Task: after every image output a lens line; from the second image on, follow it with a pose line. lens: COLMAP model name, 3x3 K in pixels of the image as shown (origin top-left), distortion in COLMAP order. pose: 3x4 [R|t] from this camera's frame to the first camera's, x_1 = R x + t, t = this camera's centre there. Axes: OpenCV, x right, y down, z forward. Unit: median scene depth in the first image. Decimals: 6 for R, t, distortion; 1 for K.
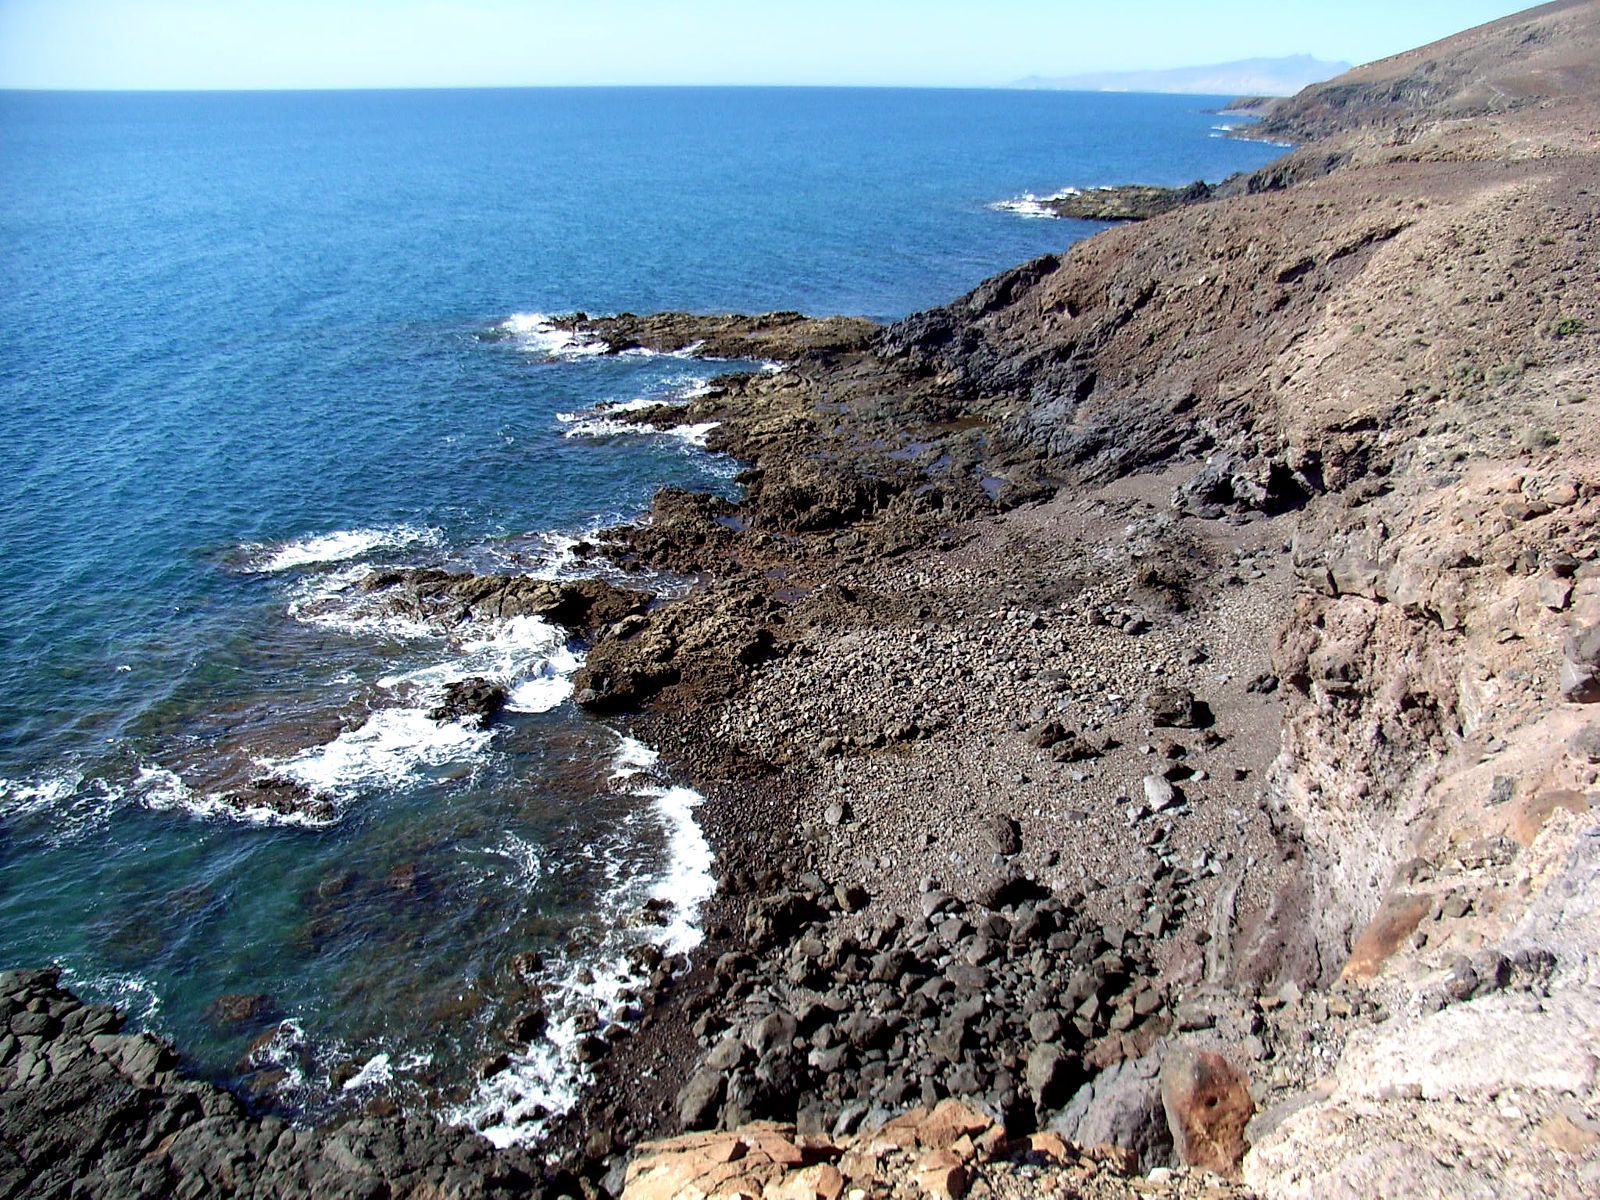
lens RADIAL K [[1262.3, 0, 852.6], [0, 1262.3, 597.4], [0, 0, 1]] dist [-0.138284, 0.088849]
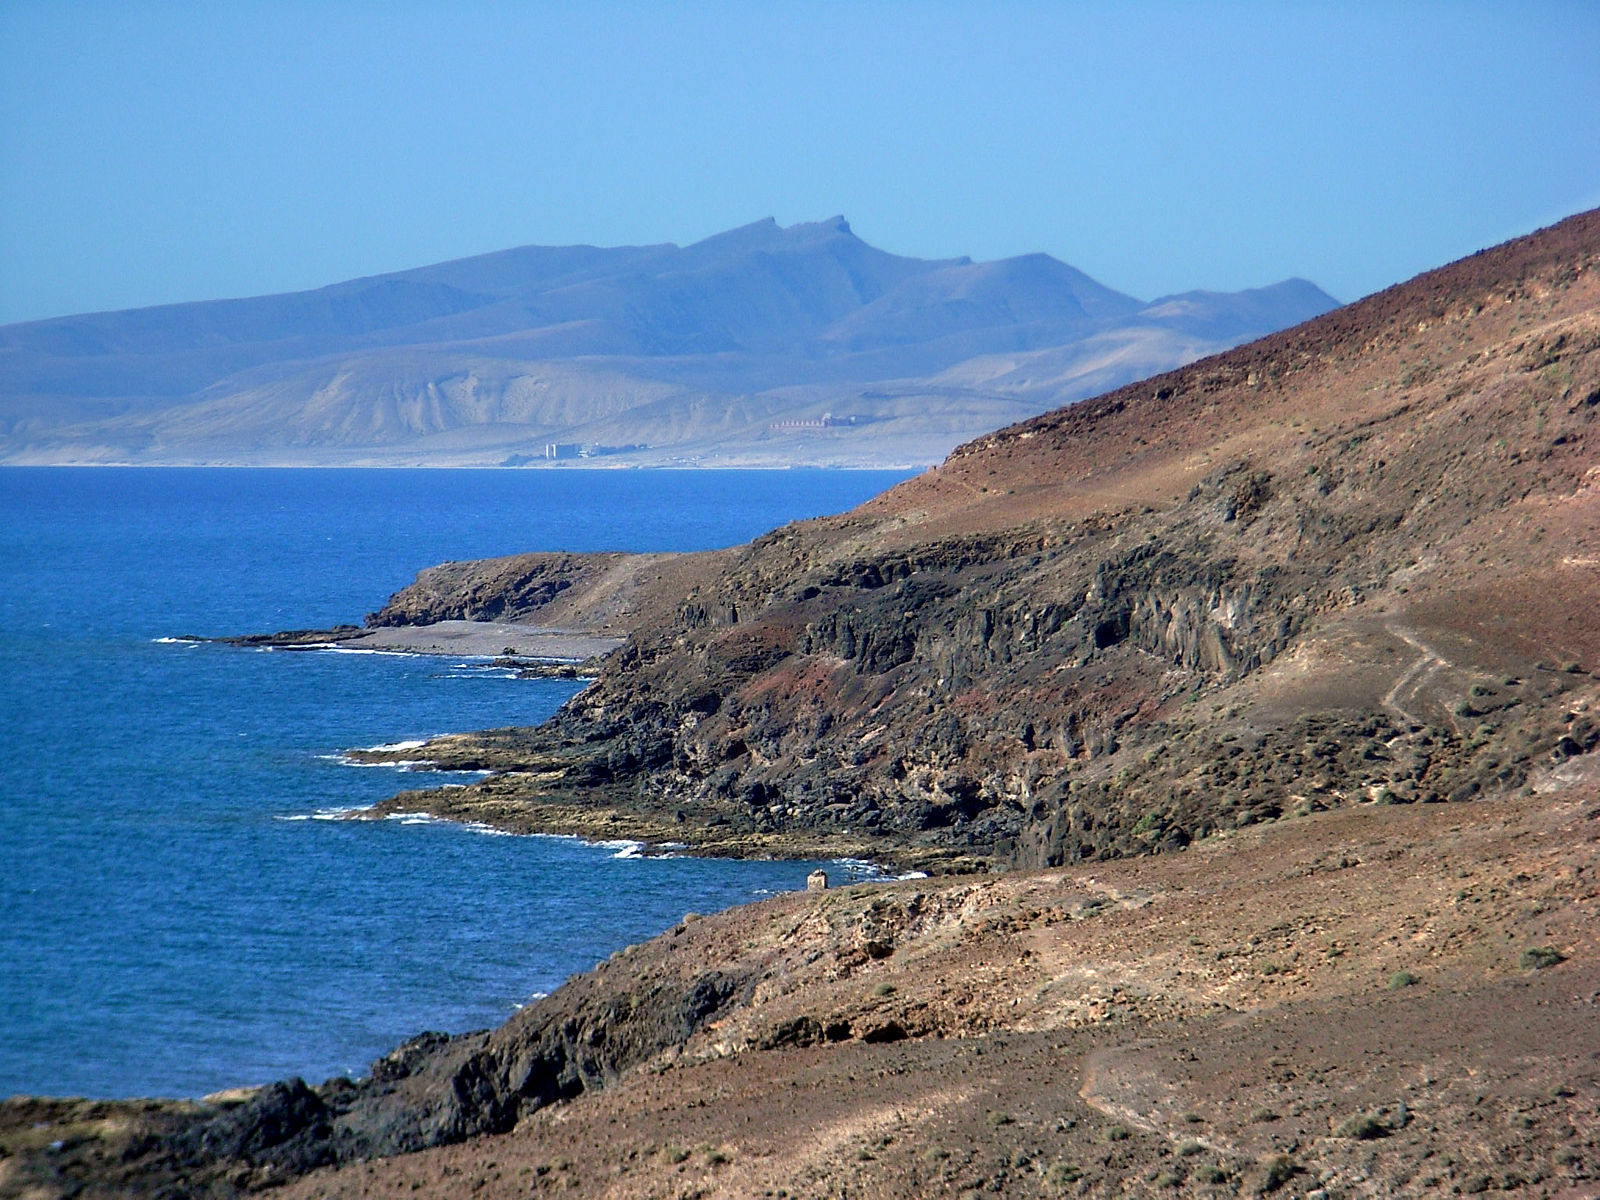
lens RADIAL K [[9098.5, 0, 755.4], [0, 9098.5, 599.9], [0, 0, 1]] dist [1.818882, -35.415980]
pose [[0.950617, -0.013268, 0.310084, -0.272610], [0.123918, 0.932224, -0.340004, 0.292885], [-0.284557, 0.361638, 0.887832, -0.953723]]
